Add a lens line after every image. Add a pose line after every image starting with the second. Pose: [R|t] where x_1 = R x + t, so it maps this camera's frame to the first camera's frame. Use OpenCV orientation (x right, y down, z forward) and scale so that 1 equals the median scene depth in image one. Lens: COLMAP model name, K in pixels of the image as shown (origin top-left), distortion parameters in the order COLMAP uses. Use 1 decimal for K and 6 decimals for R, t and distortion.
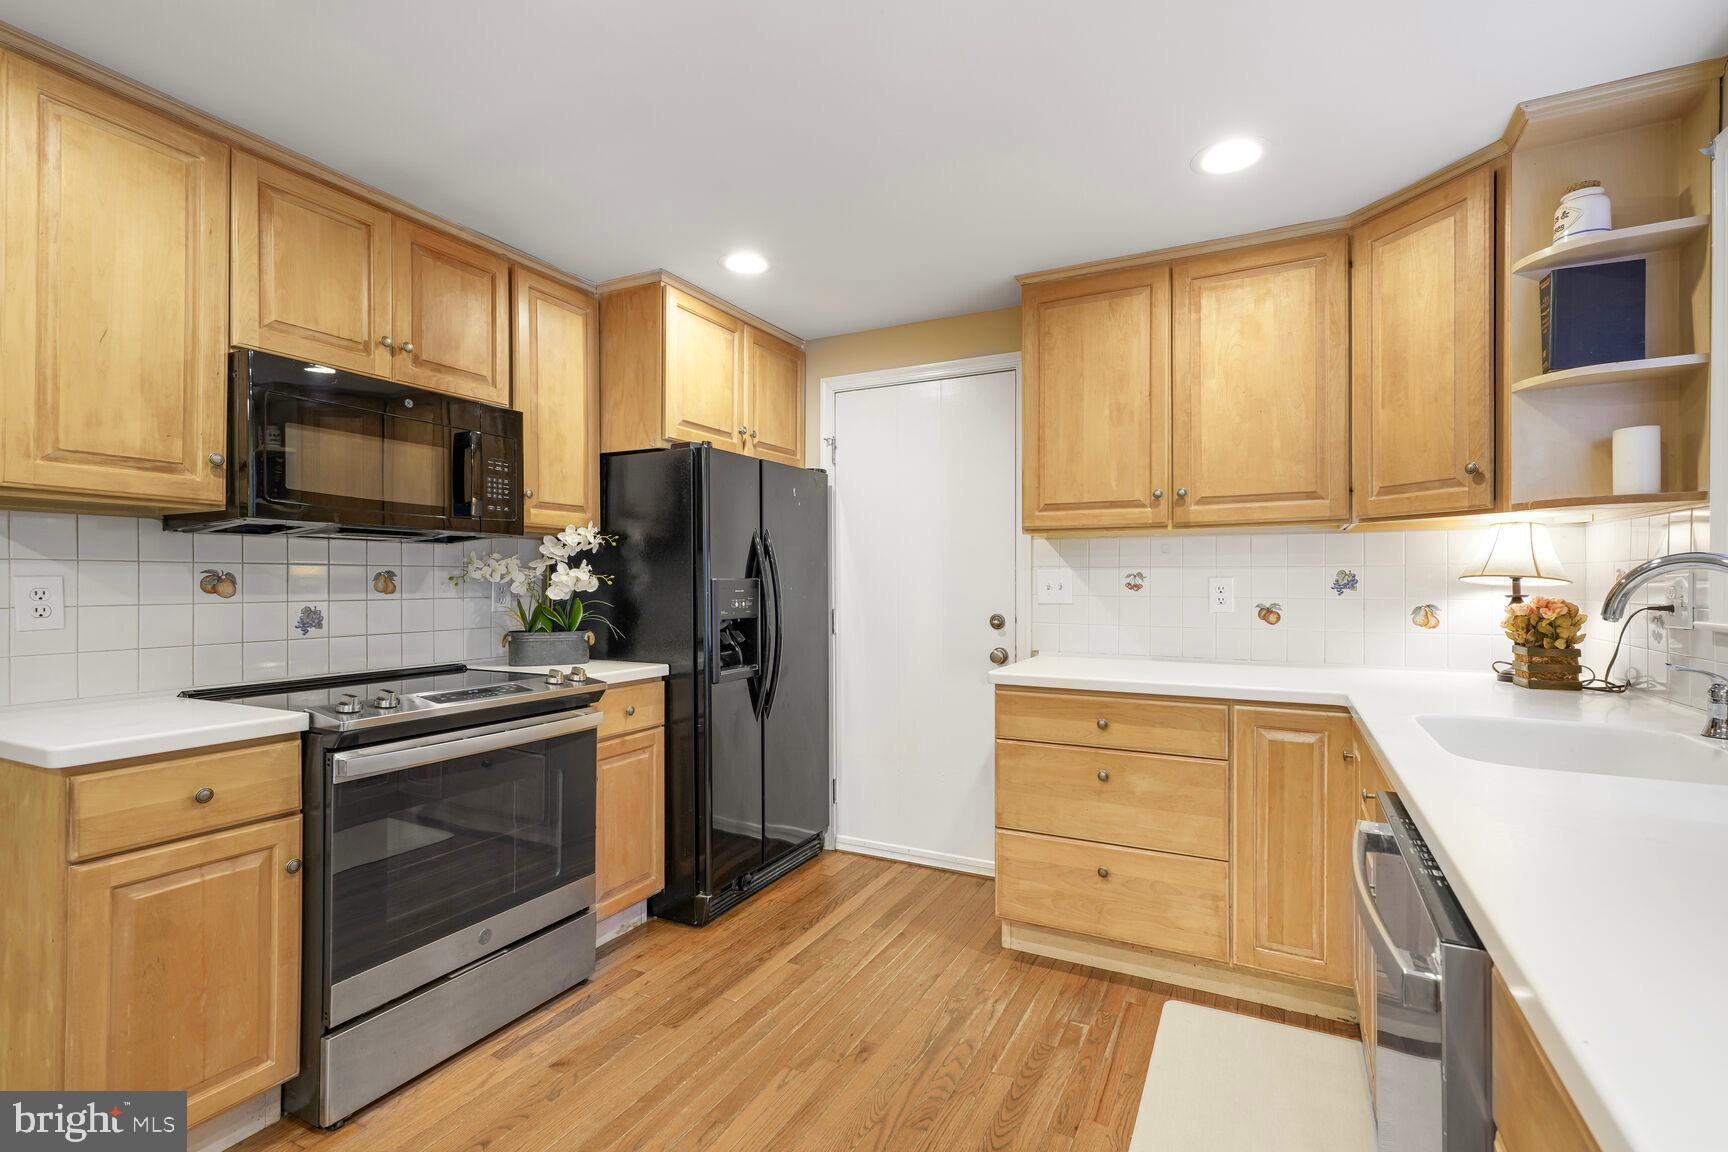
lens RADIAL K [[787.4, 0, 866.5], [0, 787.4, 581.2], [0, 0, 1]] dist [0.011668, 0.000191]
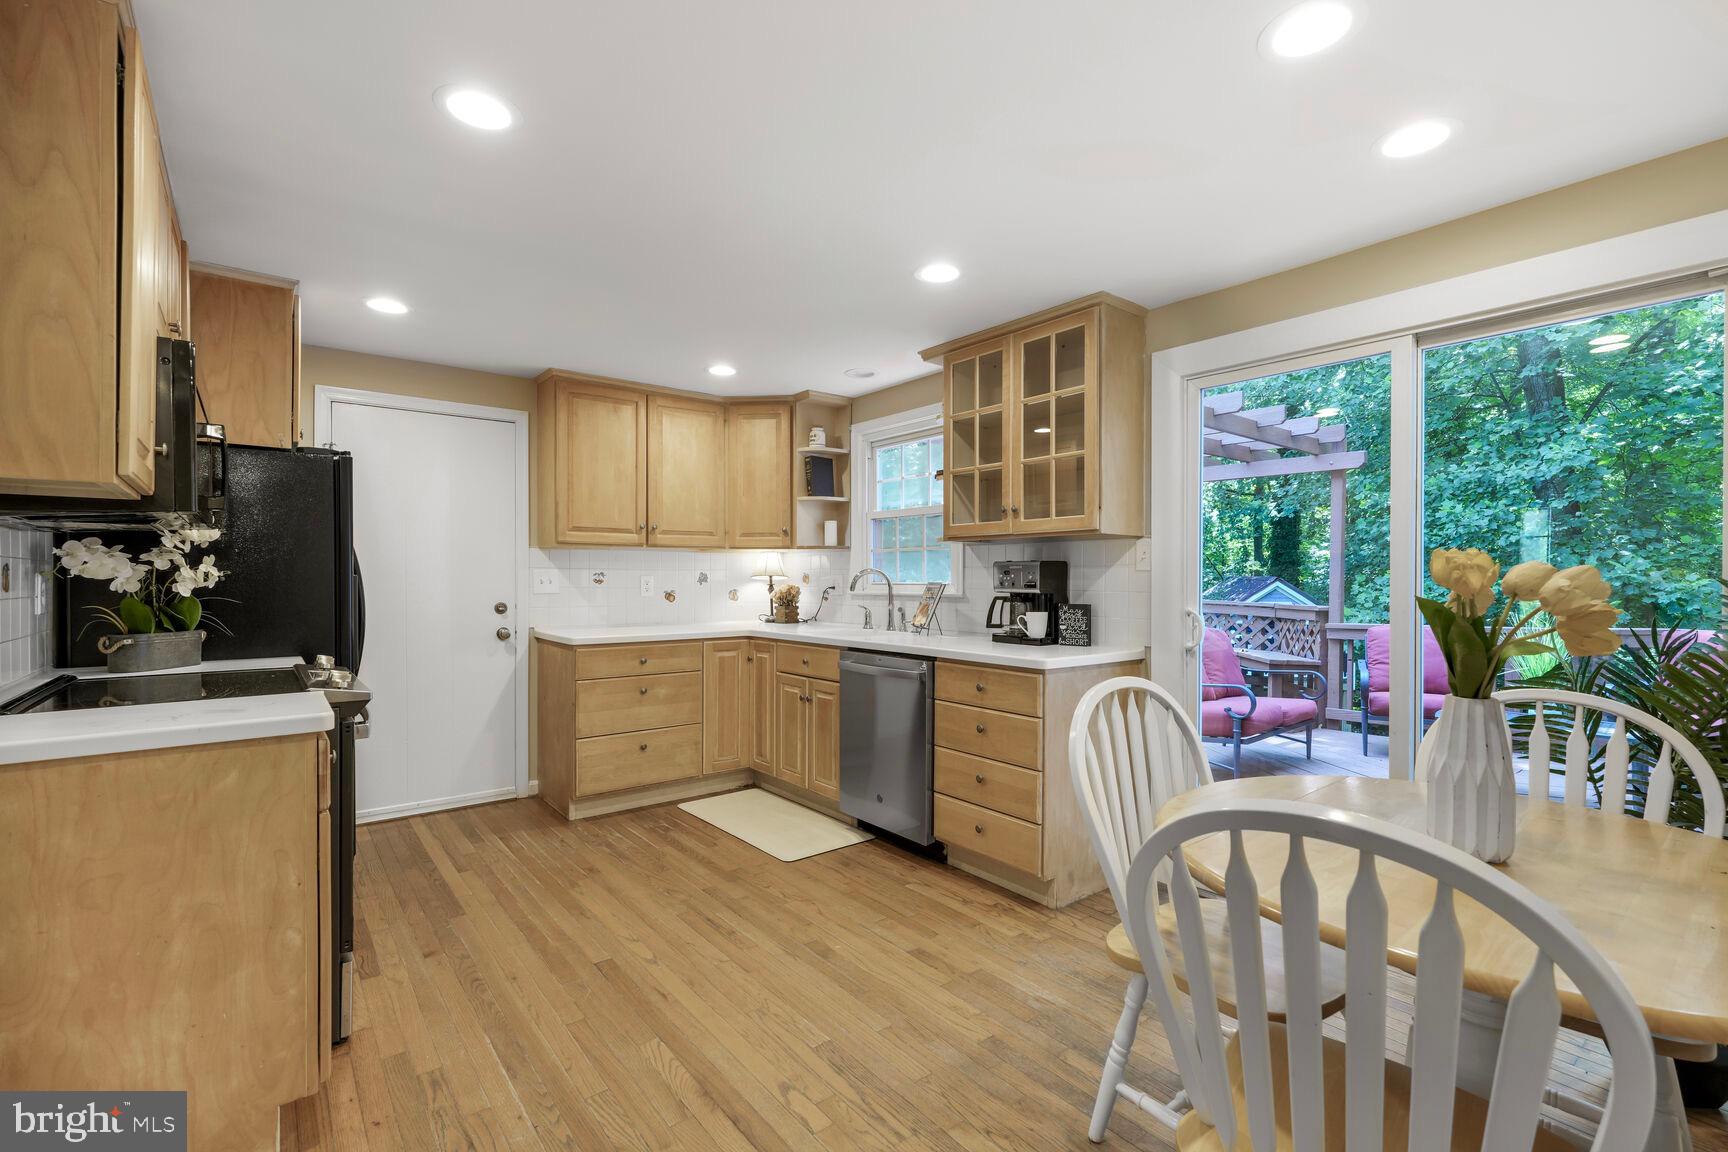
lens RADIAL K [[769.3, 0, 864.0], [0, 769.3, 576.0], [0, 0, 1]] dist [0.010661, 0.000199]
pose [[0.410684, 0.003524, 0.911771, -1.010927], [0.001411, 0.999989, -0.004501, 0.004705], [-0.911777, 0.003135, 0.410674, -0.125450]]
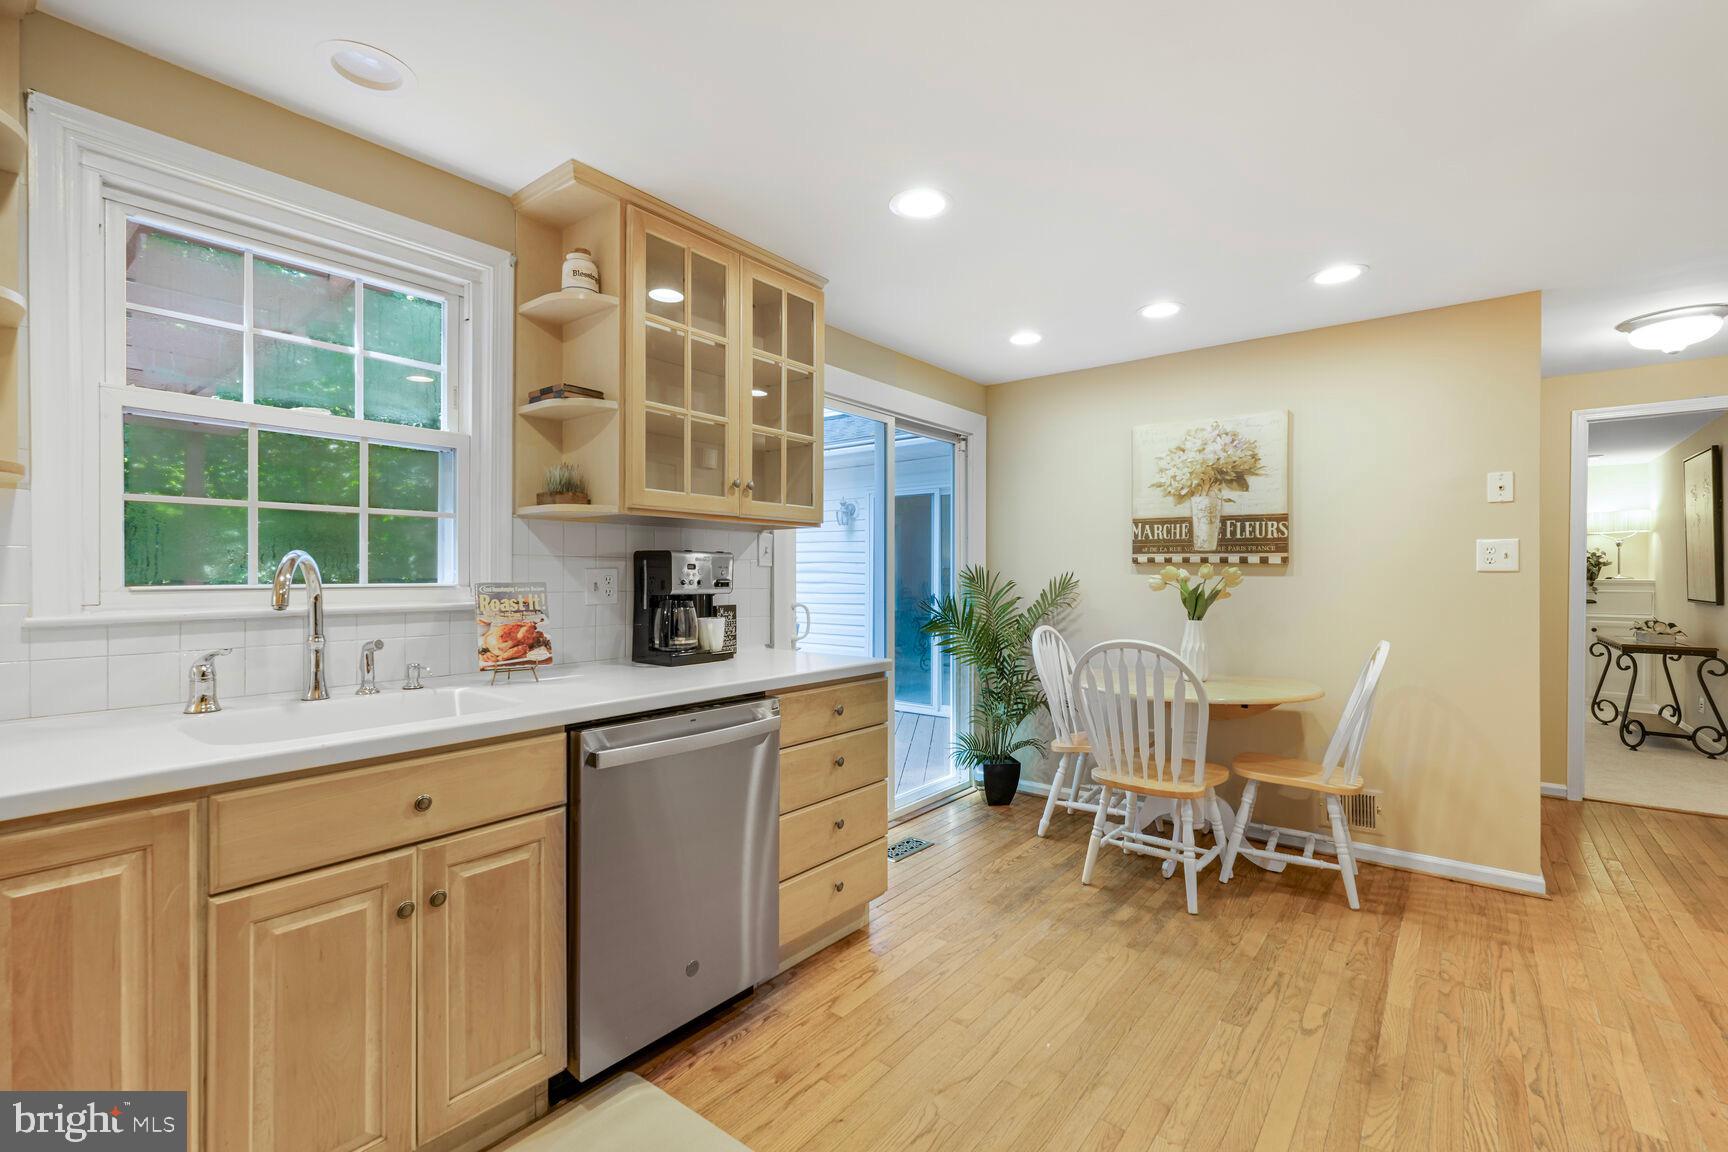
lens RADIAL K [[769.3, 0, 864.0], [0, 769.3, 576.0], [0, 0, 1]] dist [0.010661, 0.000199]
pose [[-0.982836, -0.002611, 0.184463, -0.029630], [-0.001515, 0.999980, 0.006083, -0.002276], [-0.184475, 0.005699, -0.982821, 1.178005]]
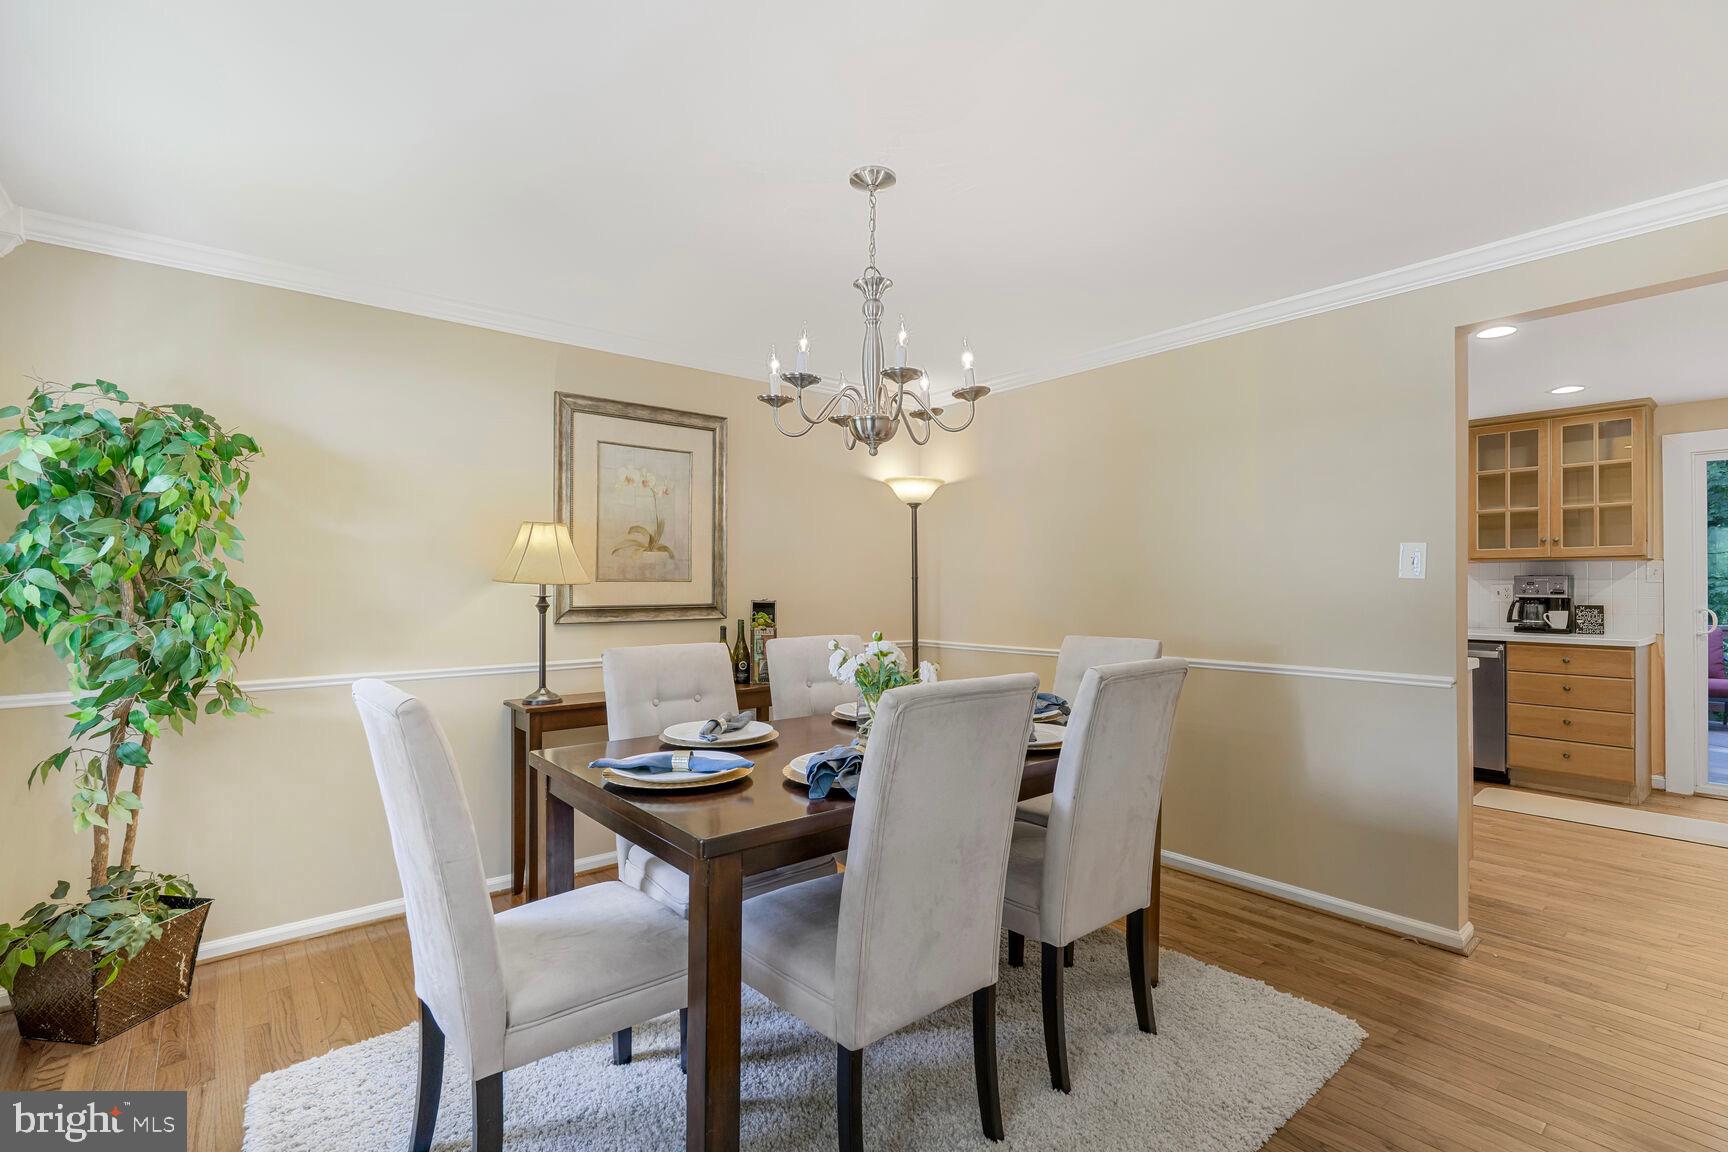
lens RADIAL K [[769.3, 0, 864.0], [0, 769.3, 576.0], [0, 0, 1]] dist [0.010661, 0.000199]
pose [[0.403685, 0.012262, 0.914816, -2.188432], [0.000220, 0.999909, -0.013499, -0.000112], [-0.914898, 0.005651, 0.403646, 0.993185]]
